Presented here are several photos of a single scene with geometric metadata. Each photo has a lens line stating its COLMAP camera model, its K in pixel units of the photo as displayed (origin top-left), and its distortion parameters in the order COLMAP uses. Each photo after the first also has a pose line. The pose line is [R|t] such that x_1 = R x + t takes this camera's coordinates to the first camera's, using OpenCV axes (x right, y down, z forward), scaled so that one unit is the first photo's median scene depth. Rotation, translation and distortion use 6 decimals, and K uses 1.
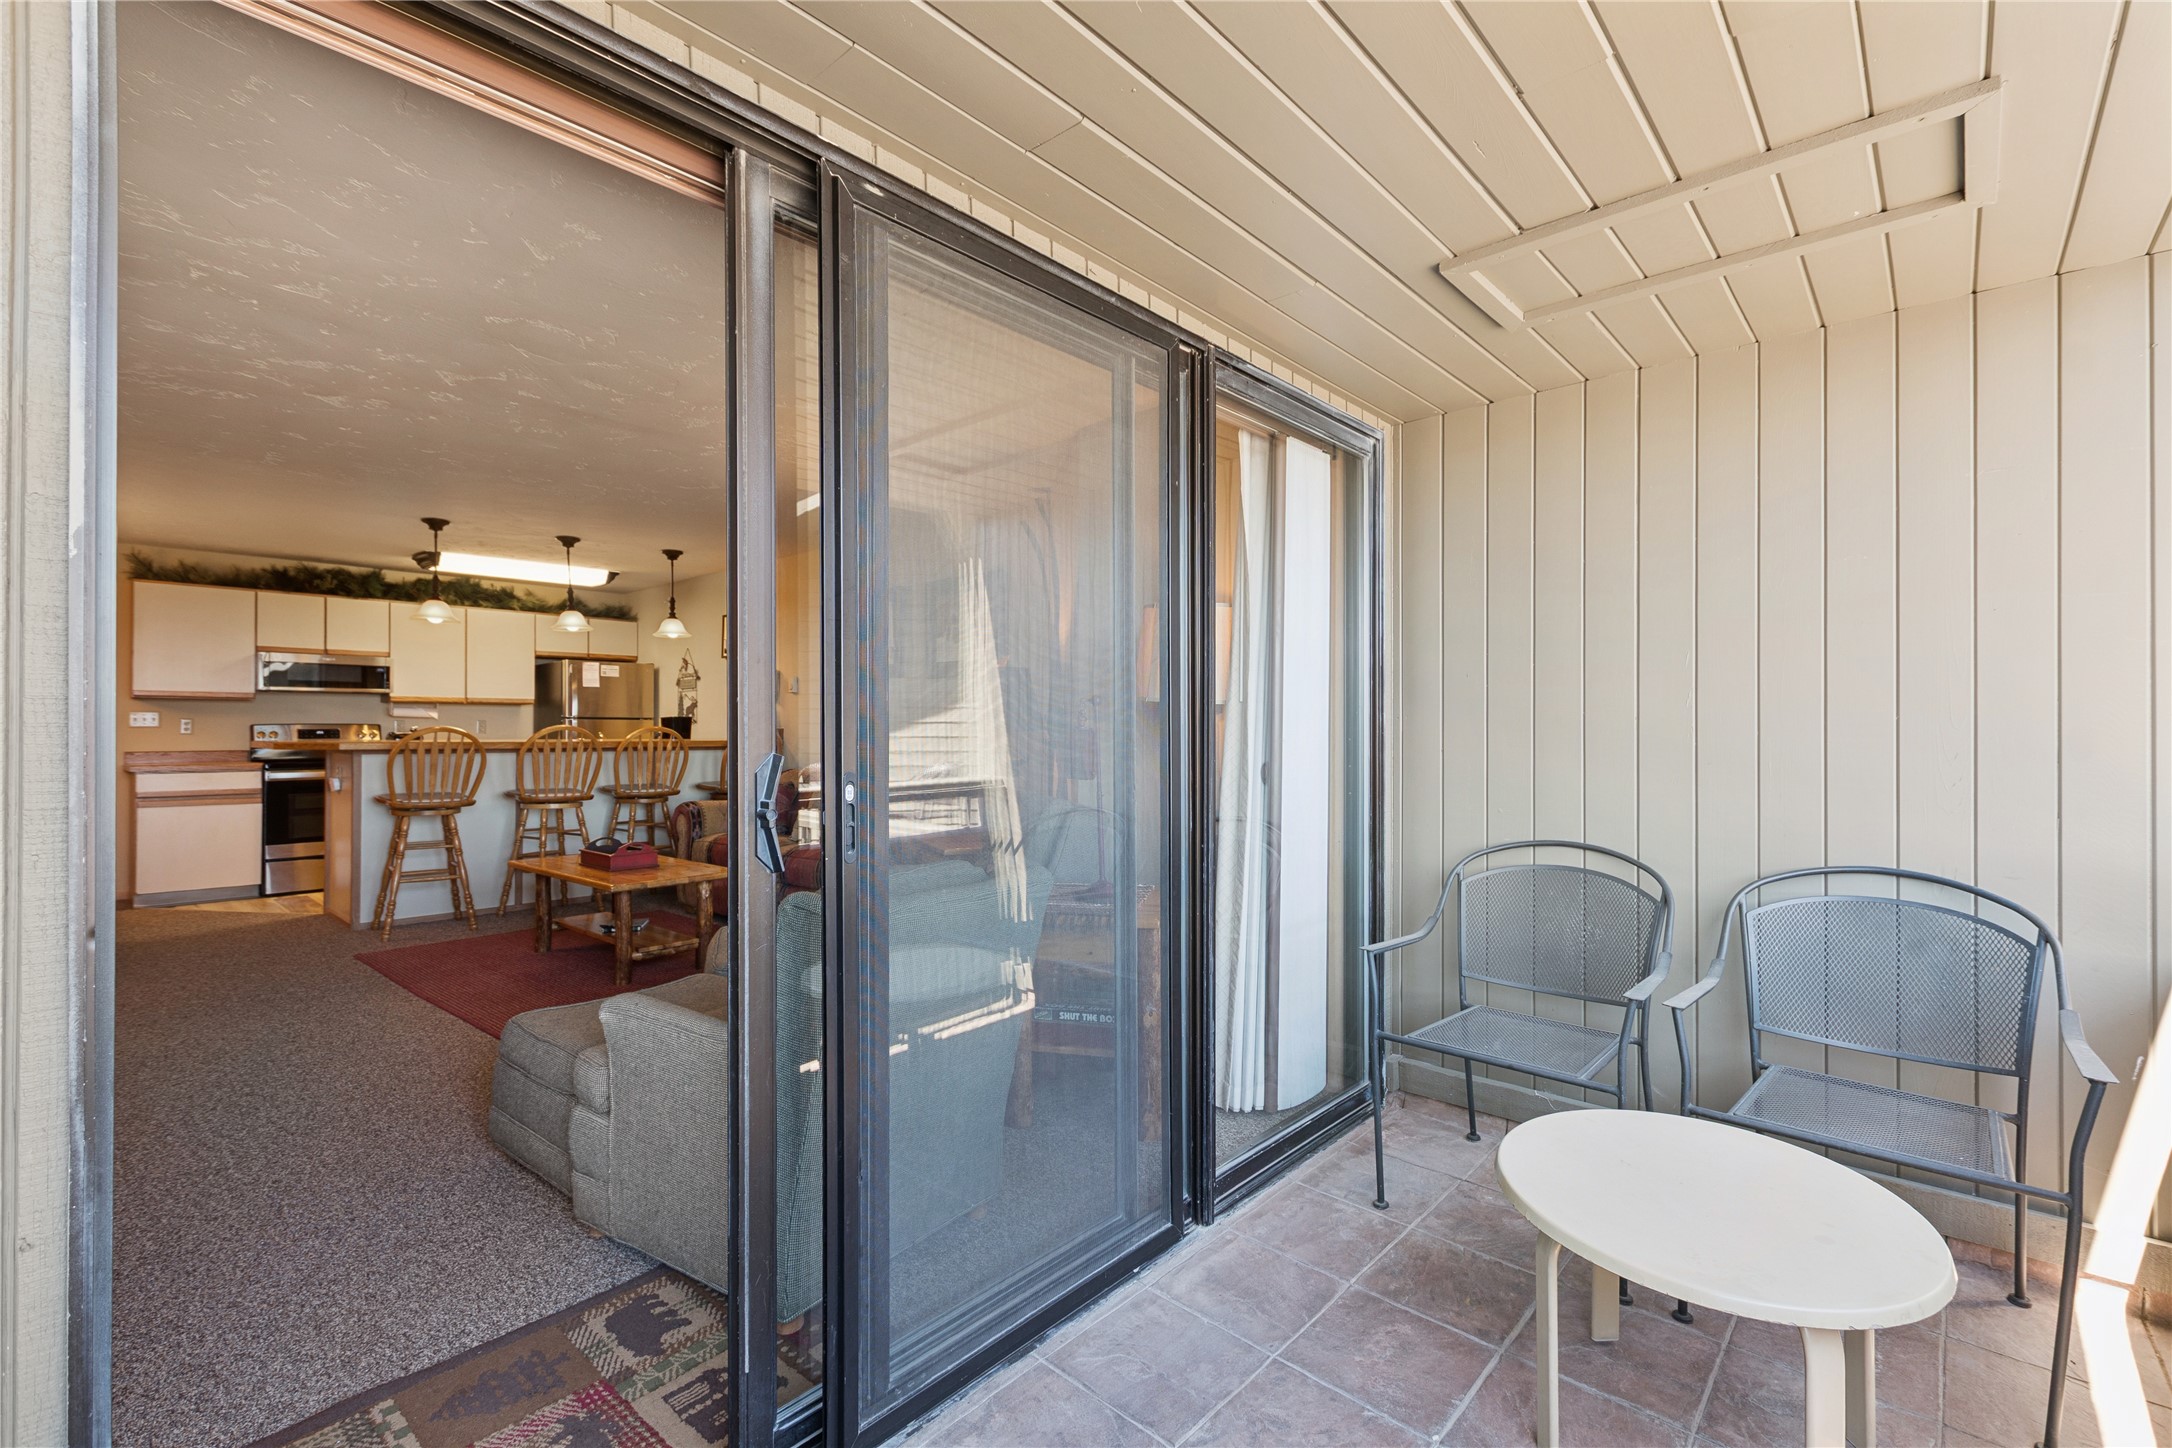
lens RADIAL K [[953.2, 0, 1086.0], [0, 953.2, 724.0], [0, 0, 1]] dist [0.032694, -0.017407]
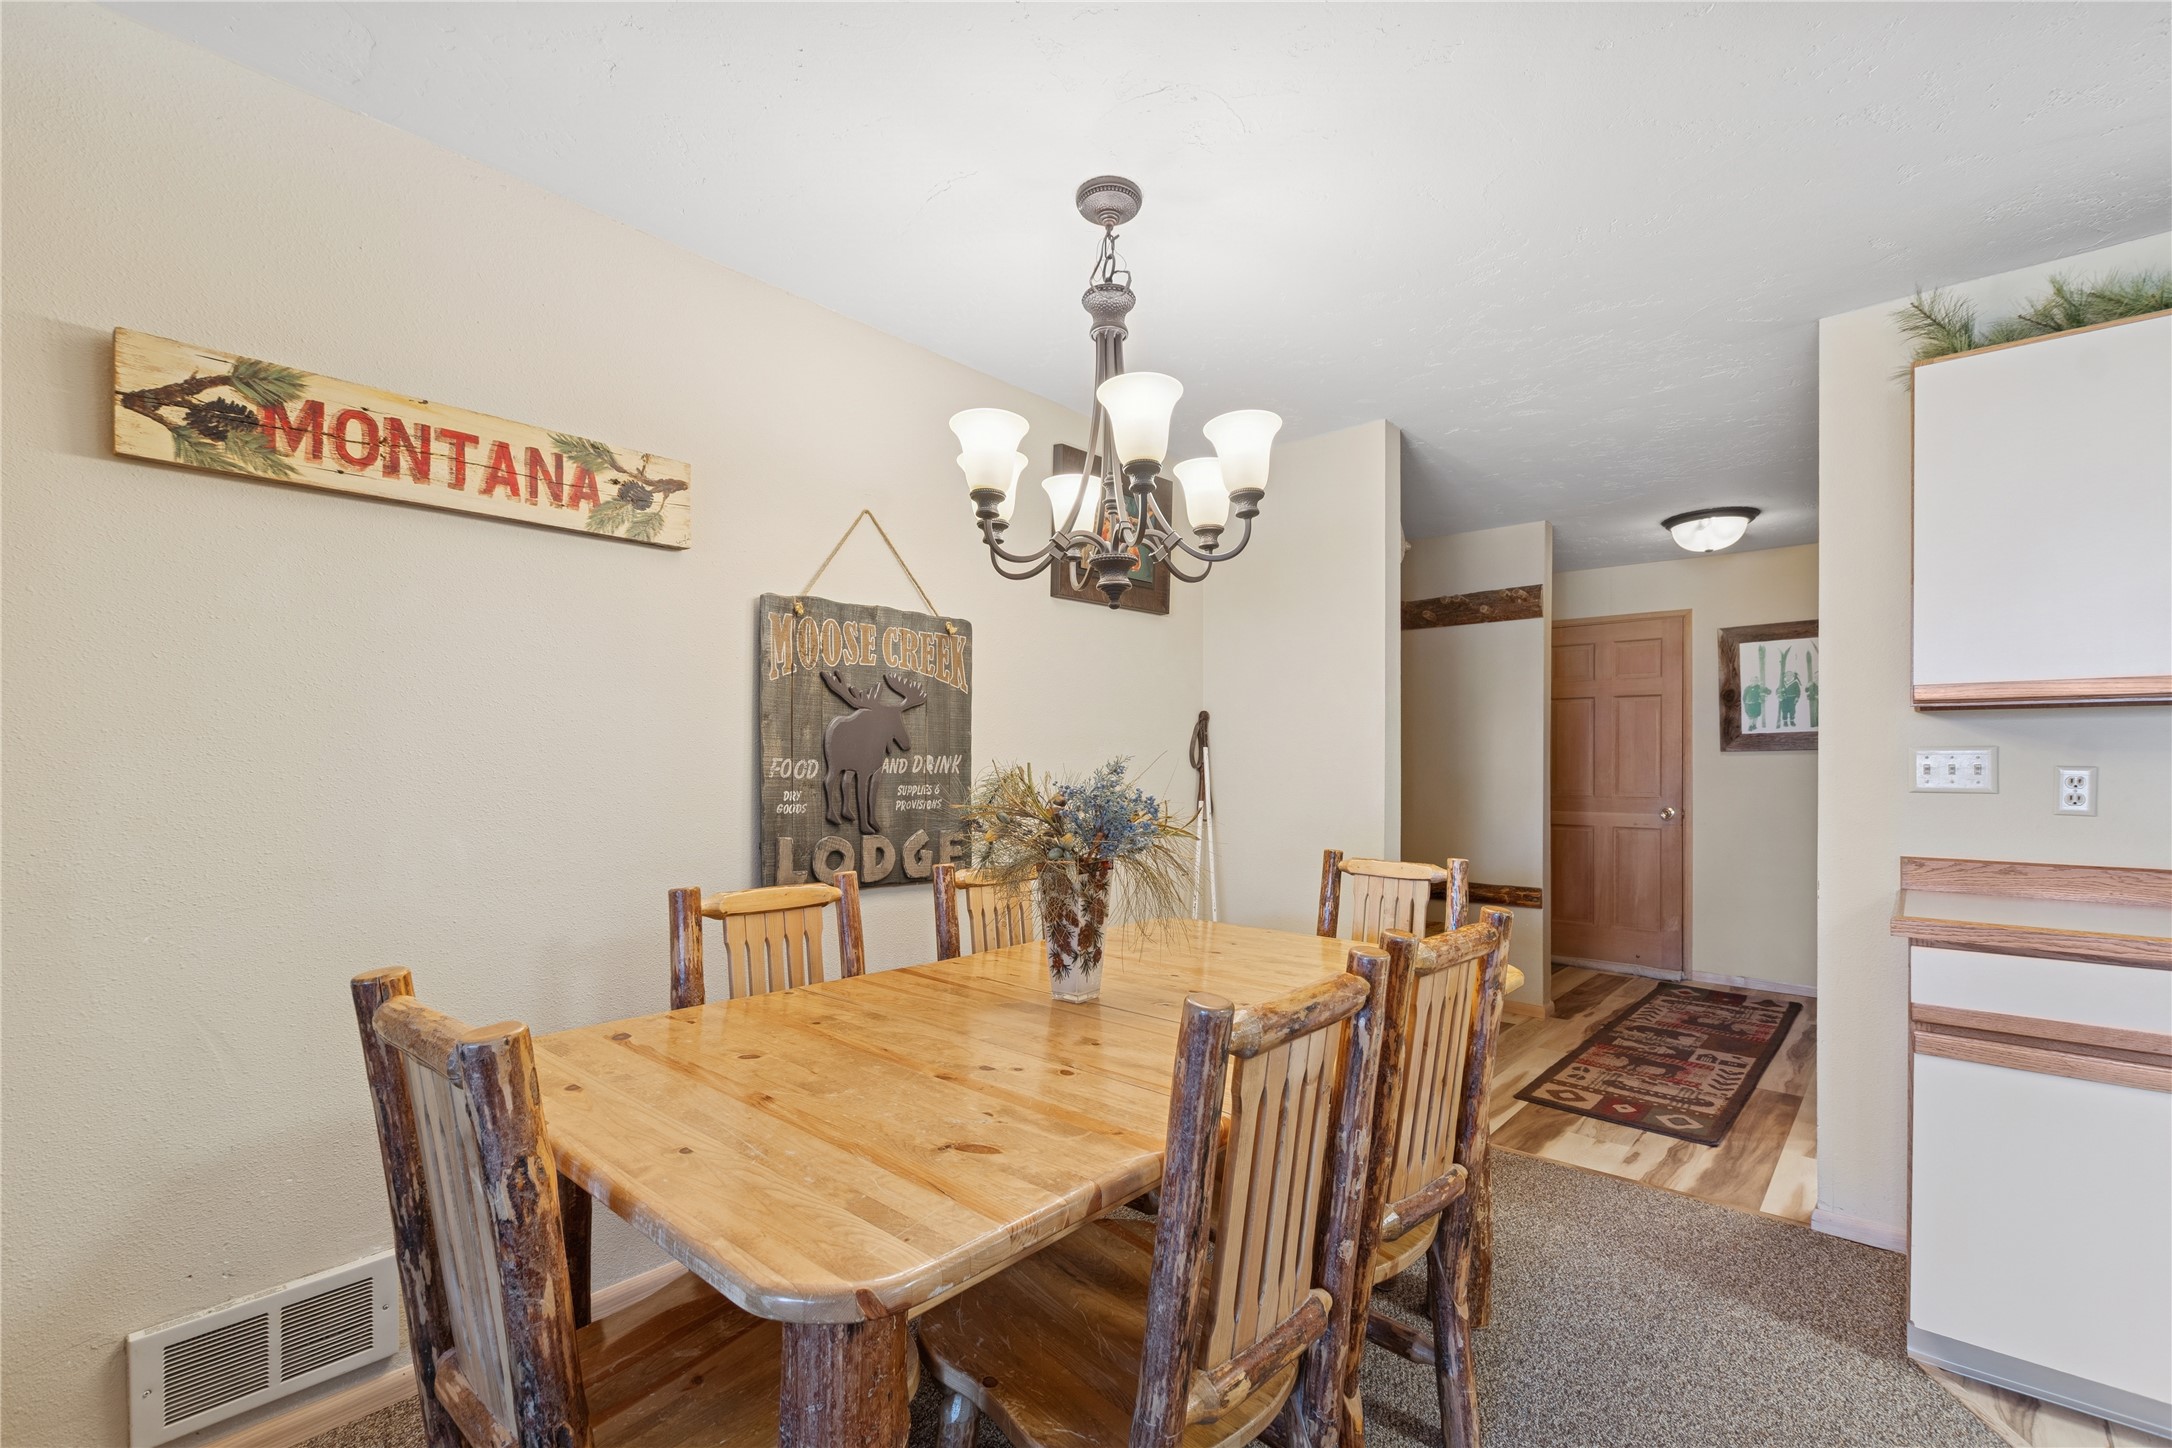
lens RADIAL K [[941.4, 0, 1085.9], [0, 941.4, 762.1], [0, 0, 1]] dist [0.010357, -0.005711]
pose [[0.014131, -0.003004, -0.999896, -0.620791], [-0.000145, 0.999995, -0.003006, -0.006169], [0.999900, 0.000187, 0.014131, 0.666542]]
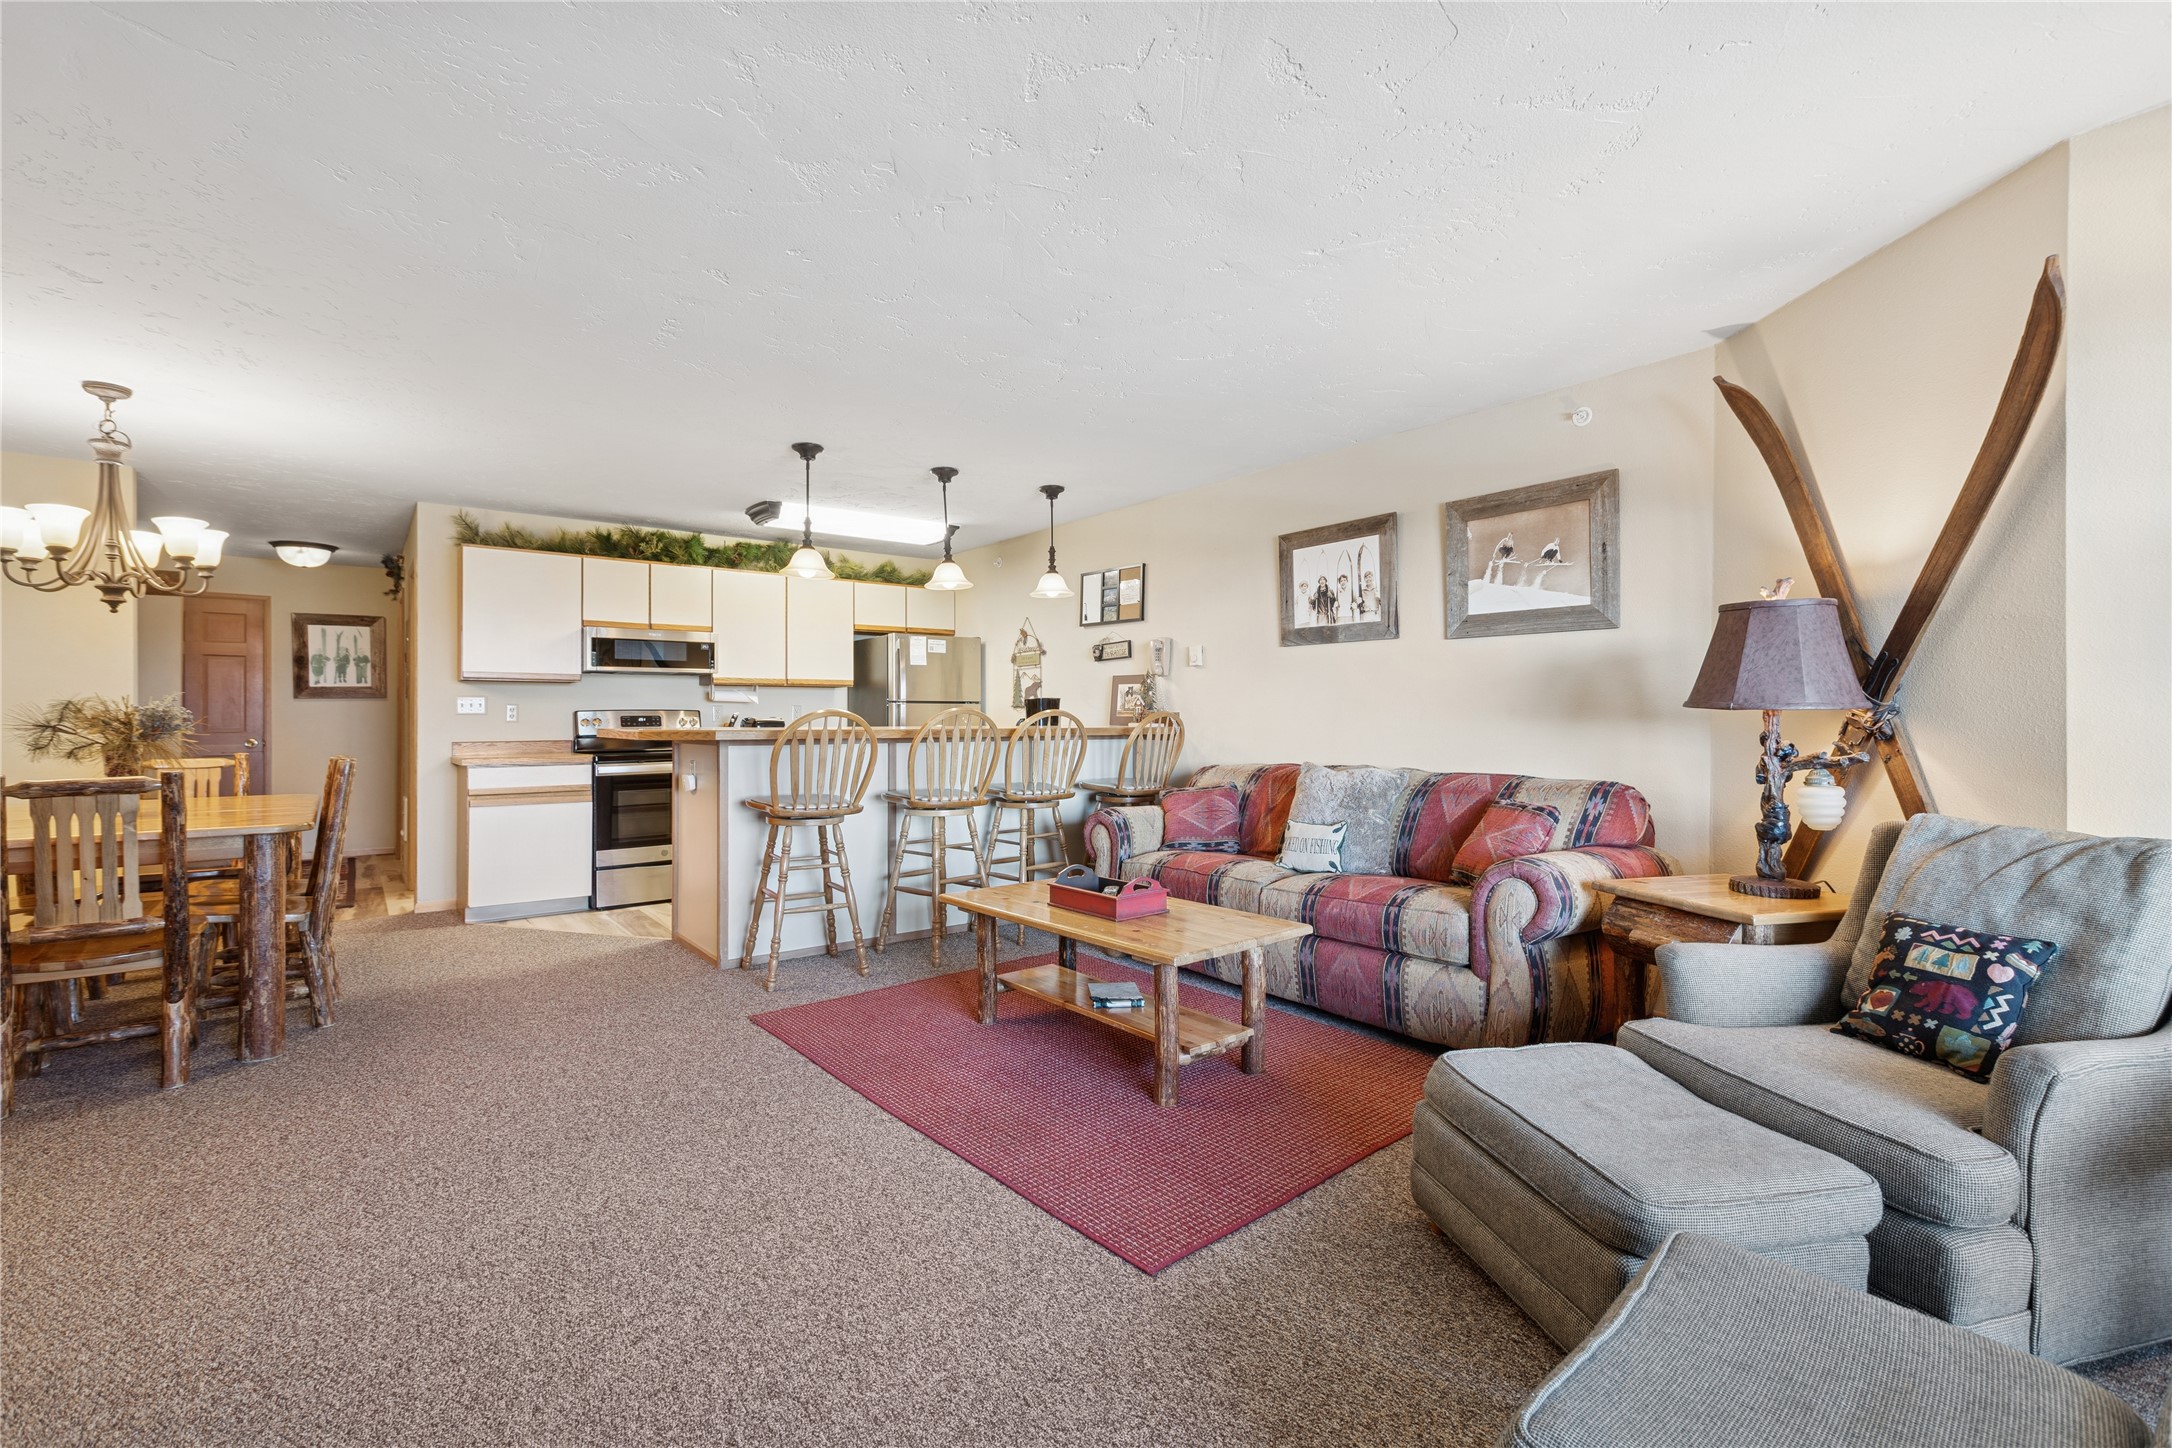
lens RADIAL K [[944.3, 0, 1093.0], [0, 944.3, 714.9], [0, 0, 1]] dist [0.001496, -0.000154]
pose [[0.987598, -0.005361, -0.156912, -0.276622], [0.005485, 0.999985, 0.000356, 0.007089], [0.156908, -0.001212, 0.987613, 0.237241]]
